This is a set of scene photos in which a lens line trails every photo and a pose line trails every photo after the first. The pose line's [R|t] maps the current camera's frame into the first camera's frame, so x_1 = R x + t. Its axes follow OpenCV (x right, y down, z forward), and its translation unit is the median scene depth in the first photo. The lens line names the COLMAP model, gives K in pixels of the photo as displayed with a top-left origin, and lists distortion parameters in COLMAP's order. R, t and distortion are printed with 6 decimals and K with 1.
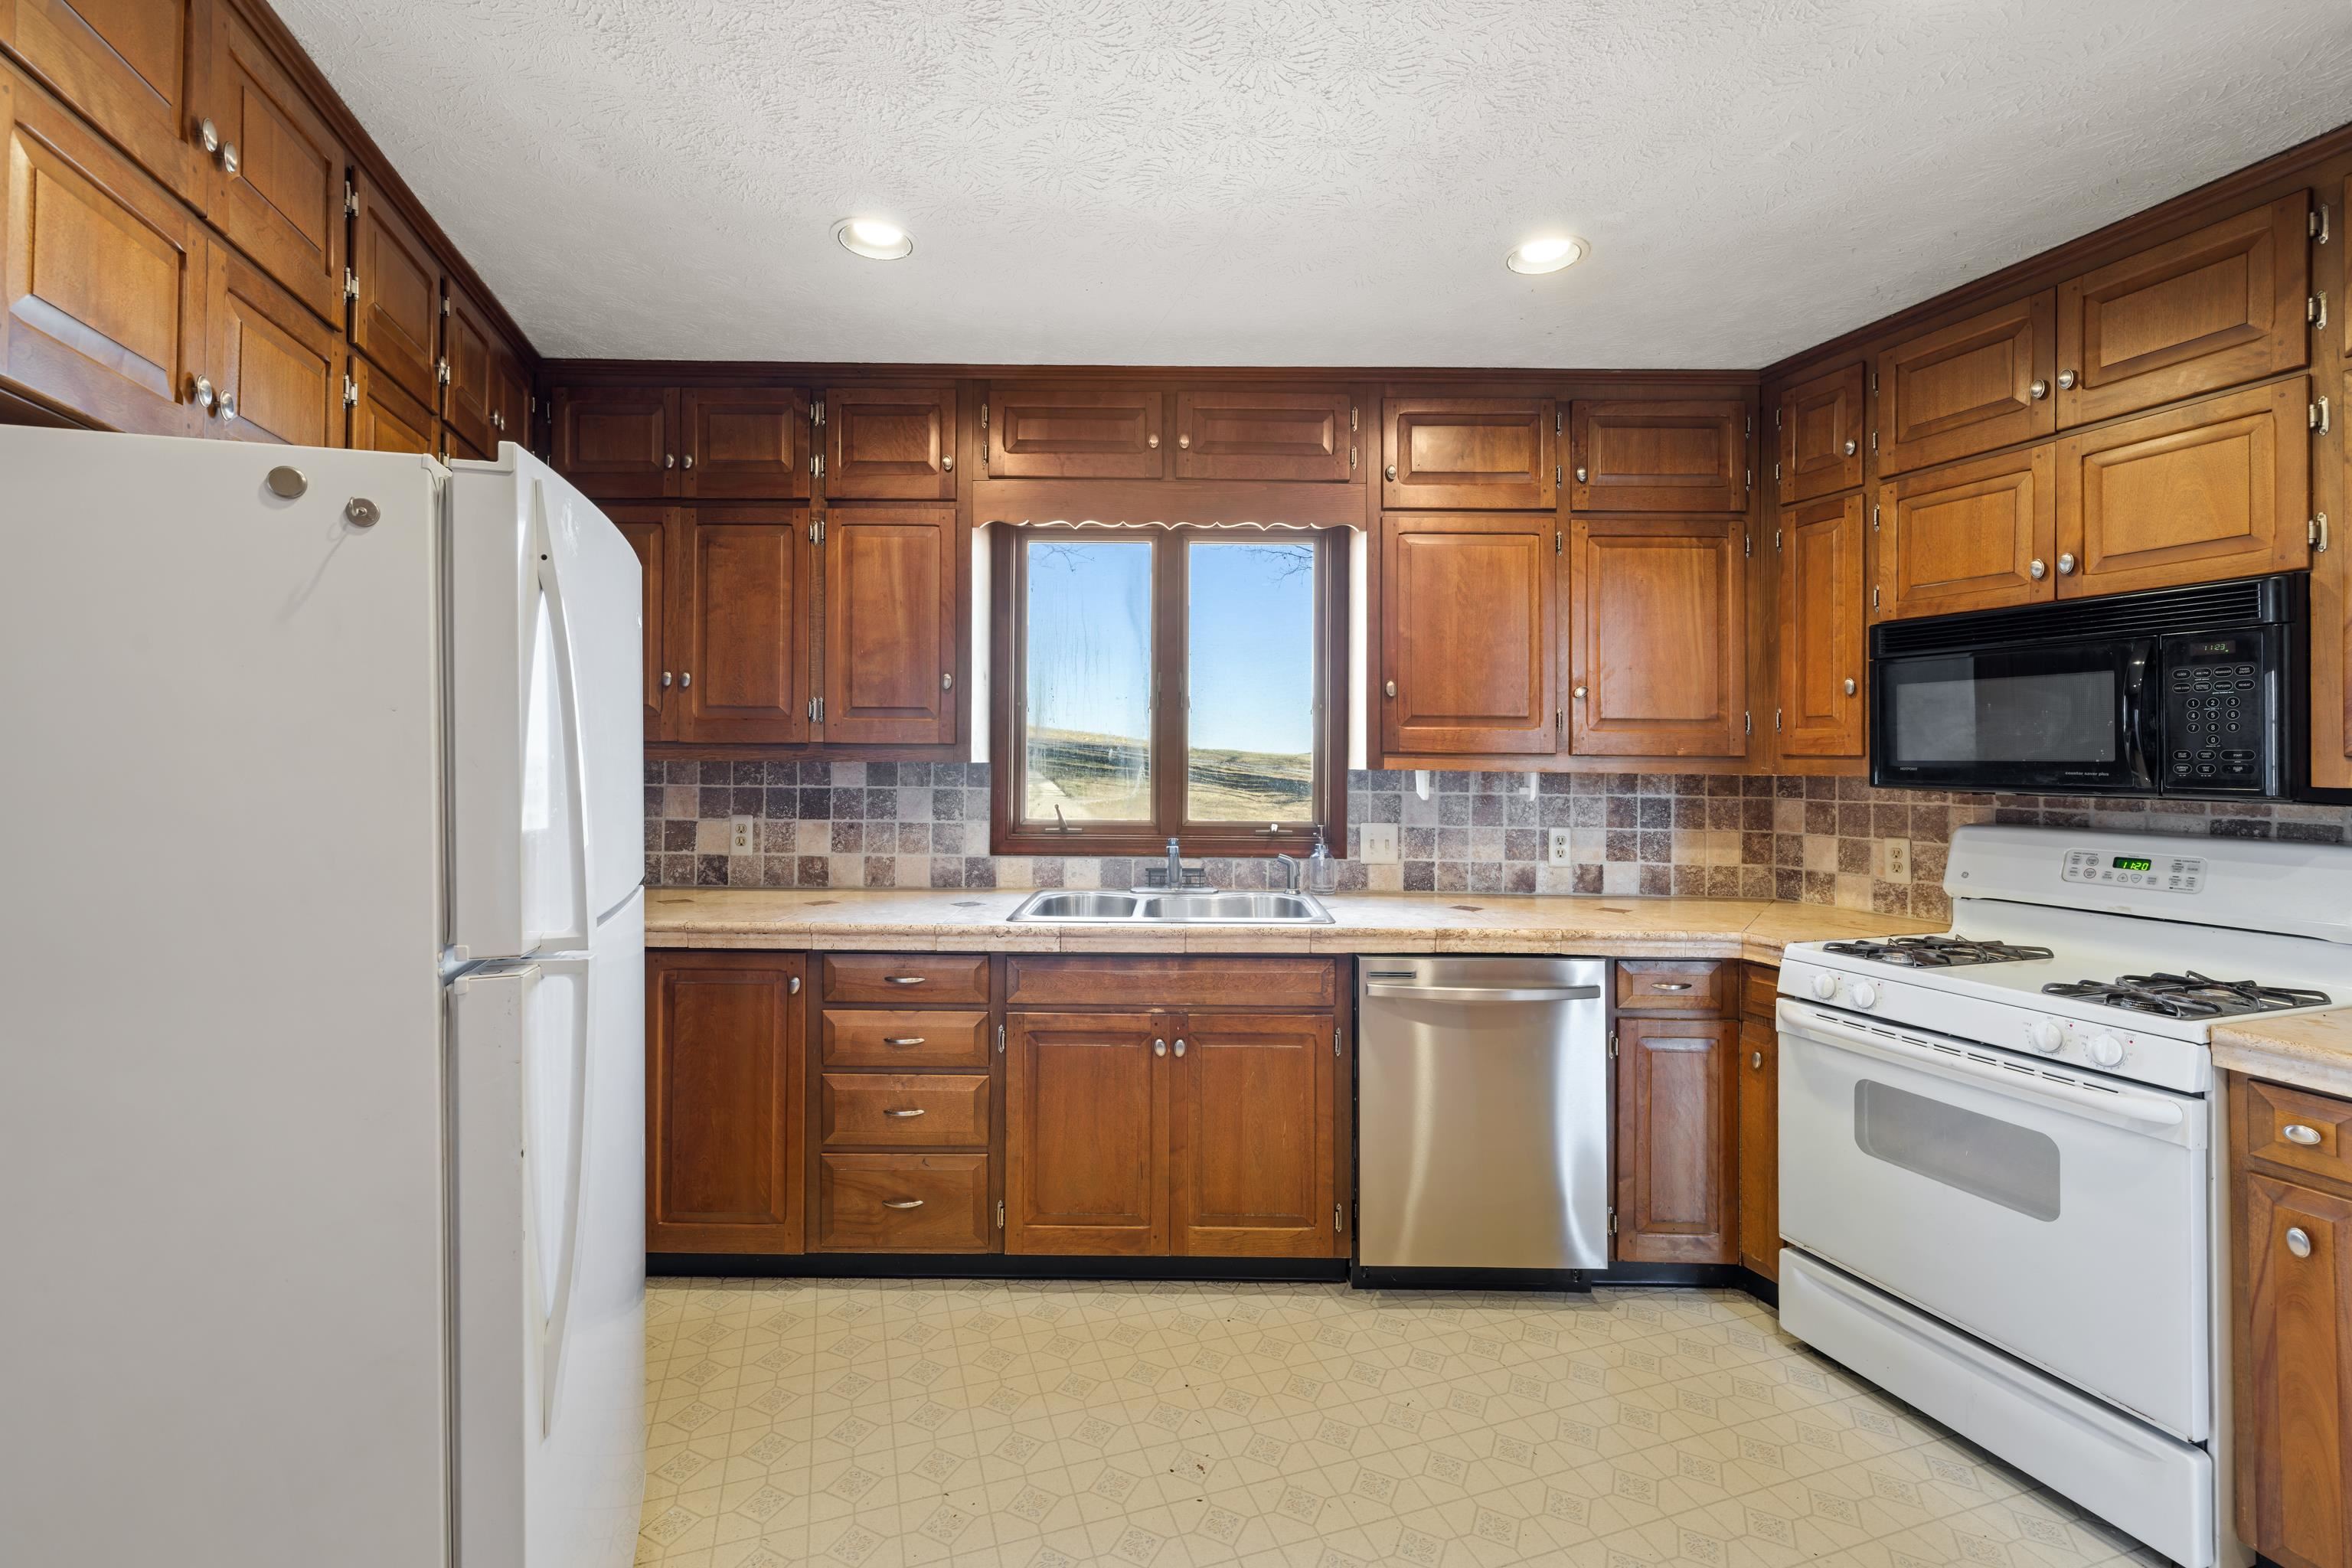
lens RADIAL K [[1008.4, 0, 1176.4], [0, 1008.4, 746.2], [0, 0, 1]] dist [-0.000119, 0.000146]
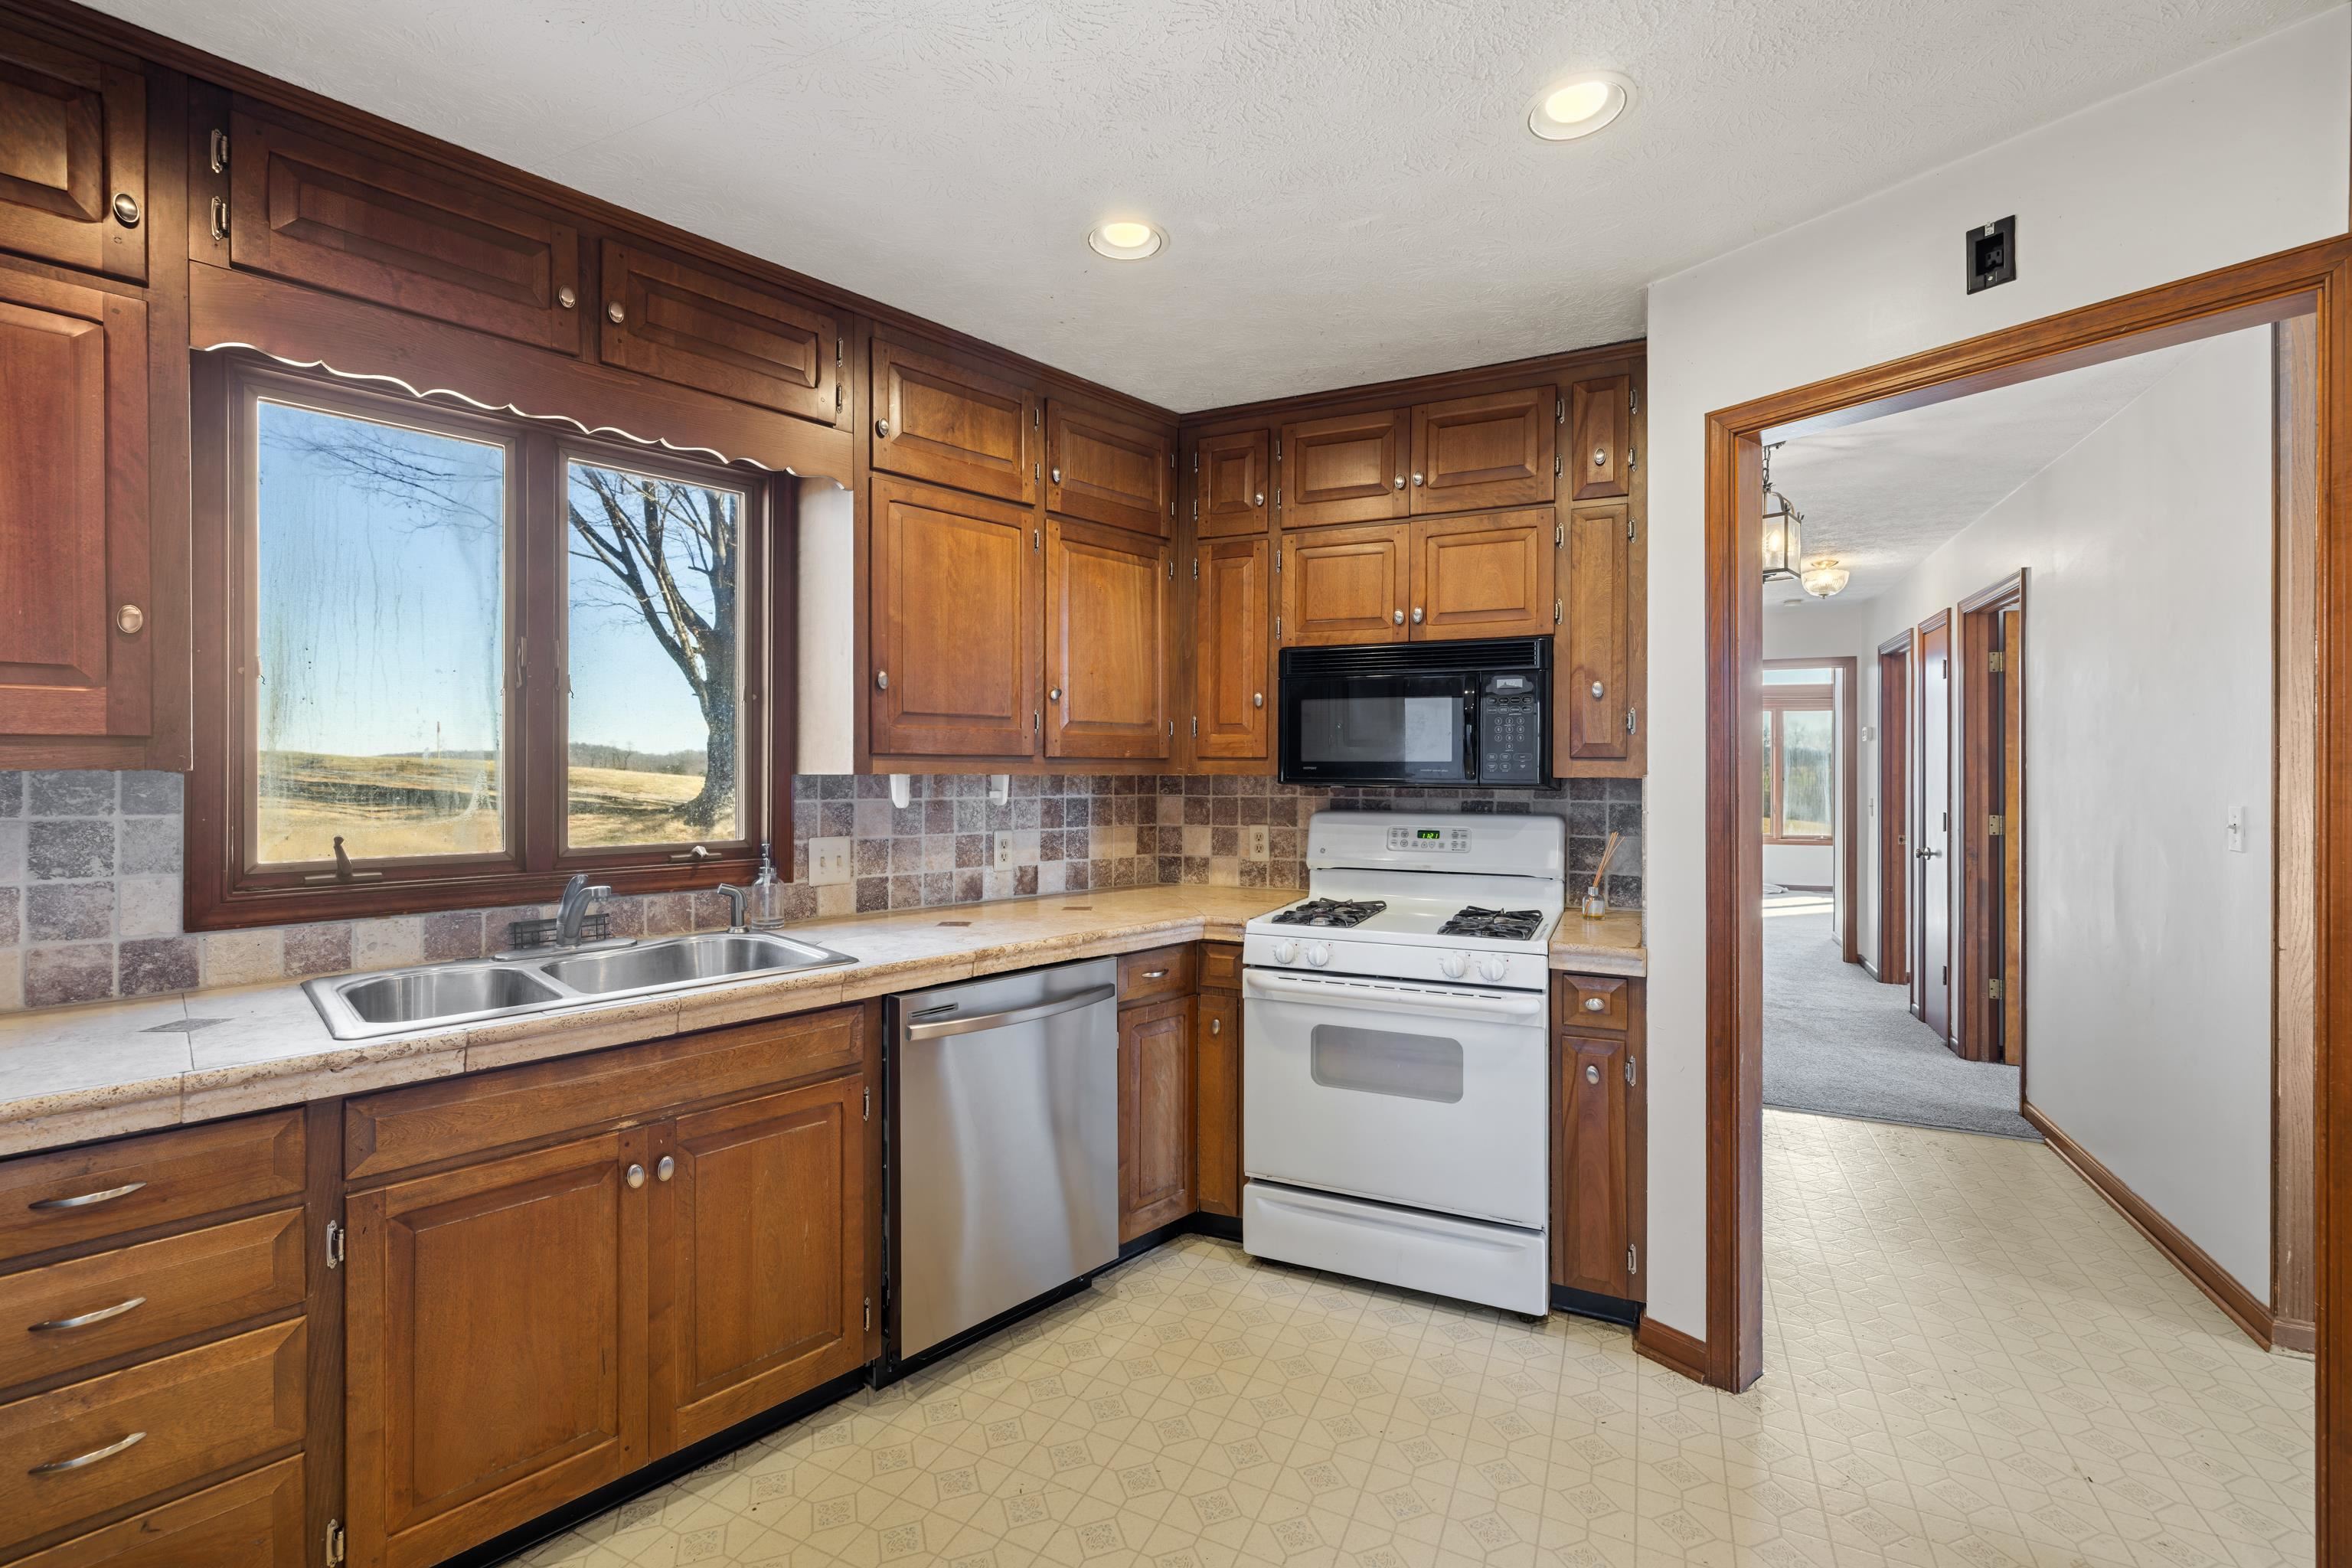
lens RADIAL K [[991.2, 0, 1177.8], [0, 991.2, 766.9], [0, 0, 1]] dist [-0.000871, 0.000133]
pose [[0.691536, -0.006724, 0.722310, -0.247221], [-0.005654, 0.999876, 0.014722, 0.003630], [-0.722319, -0.014265, 0.691412, 0.256446]]
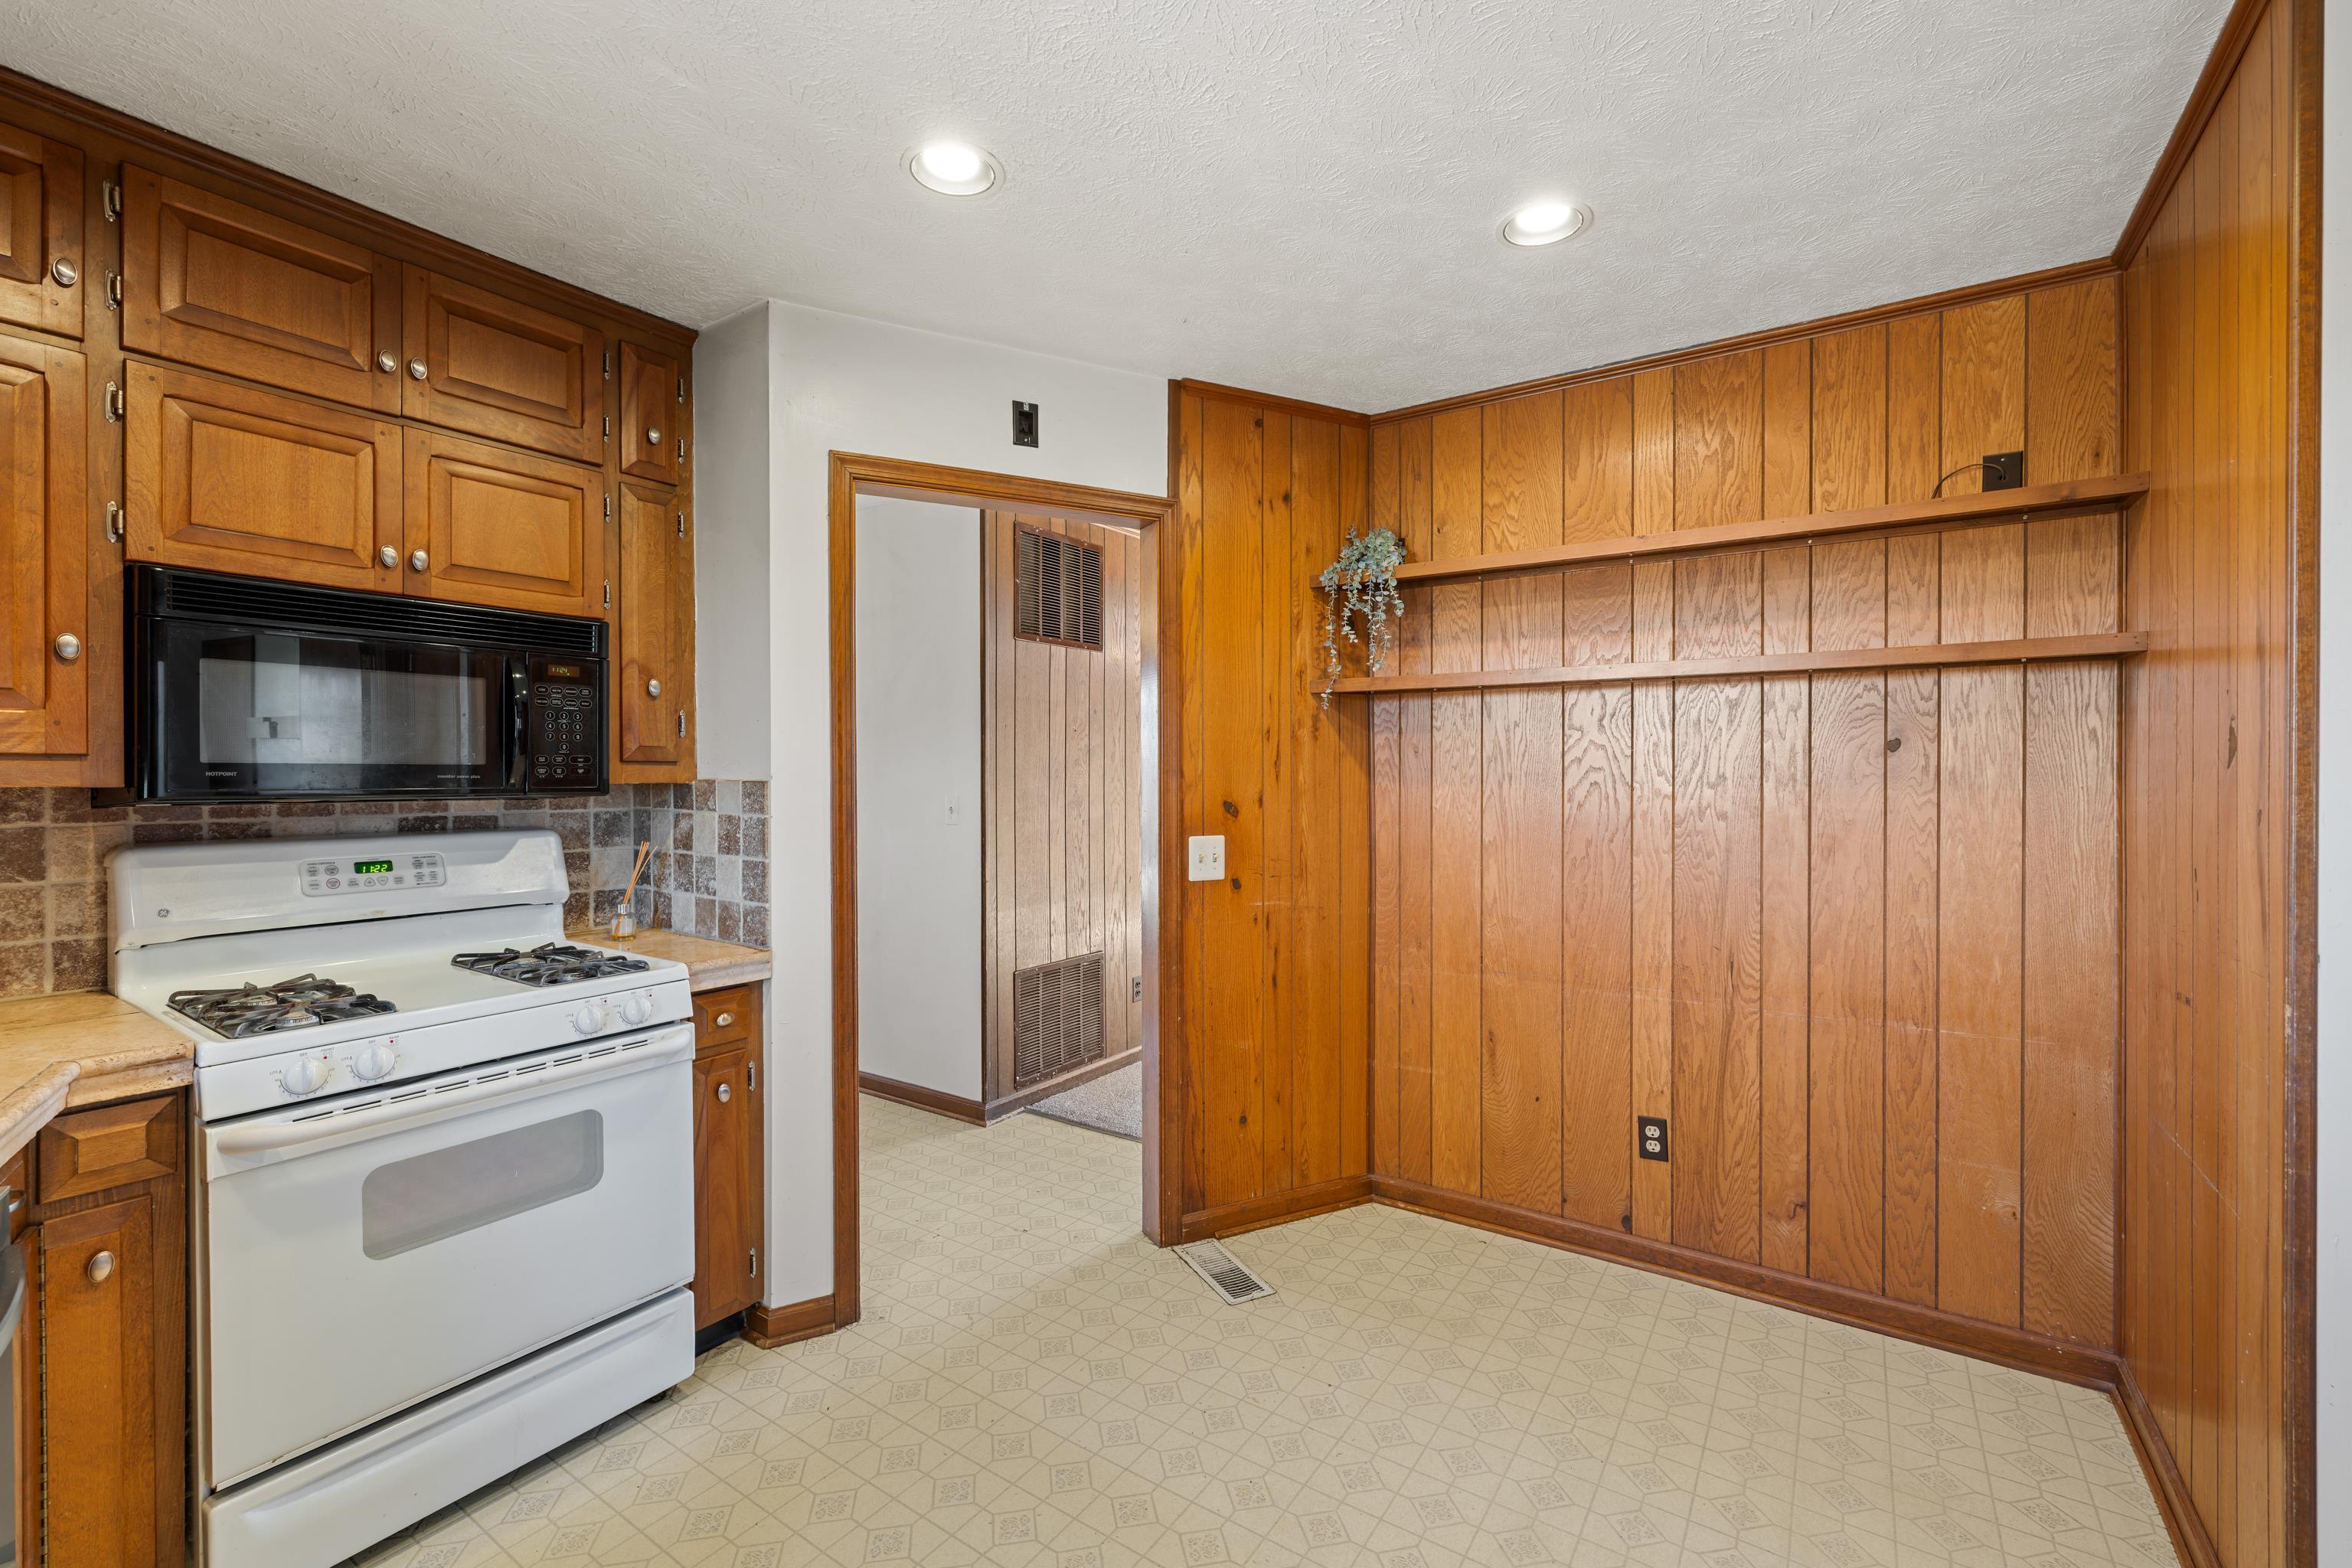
lens RADIAL K [[979.3, 0, 1172.2], [0, 979.3, 776.3], [0, 0, 1]] dist [-0.000808, -0.000040]
pose [[-0.600707, -0.011271, 0.799390, -0.251331], [-0.016467, 0.999863, 0.001723, 0.010806], [-0.799300, -0.012128, -0.600810, 0.813457]]
